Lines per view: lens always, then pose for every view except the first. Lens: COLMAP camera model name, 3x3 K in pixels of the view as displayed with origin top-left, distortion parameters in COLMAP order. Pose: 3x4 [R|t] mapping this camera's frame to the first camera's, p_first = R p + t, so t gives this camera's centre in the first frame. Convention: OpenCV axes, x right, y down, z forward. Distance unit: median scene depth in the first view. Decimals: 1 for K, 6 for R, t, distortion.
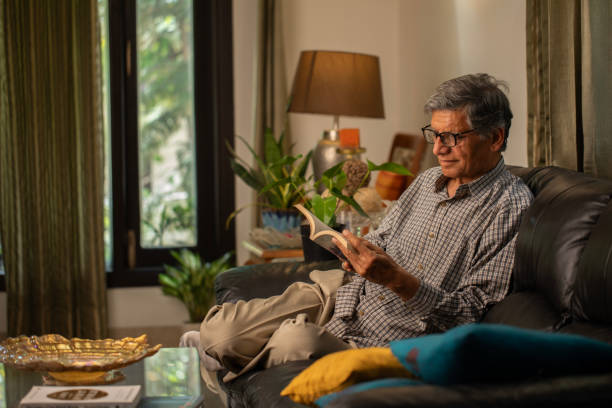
lens RADIAL K [[2497.5, 0, 305.8], [0, 2497.5, 256.1], [0, 0, 1]] dist [0.445483, 3.034661]
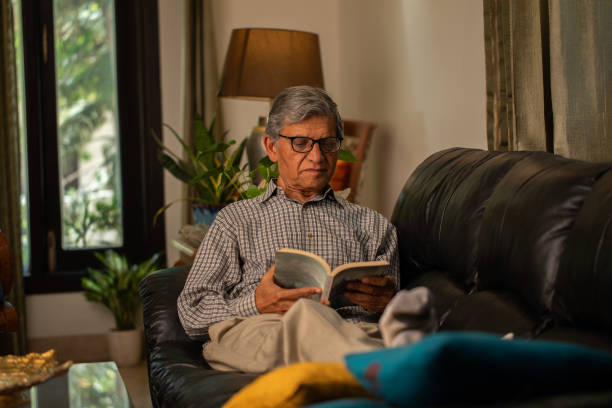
lens RADIAL K [[2399.1, 0, 306.0], [0, 2399.1, 204.0], [0, 0, 1]] dist [0.357832, 5.649672]
pose [[0.999511, -0.016555, 0.026517, 0.000586], [0.017133, 0.999617, -0.021714, 0.000793], [-0.026147, 0.022158, 0.999413, 0.130101]]
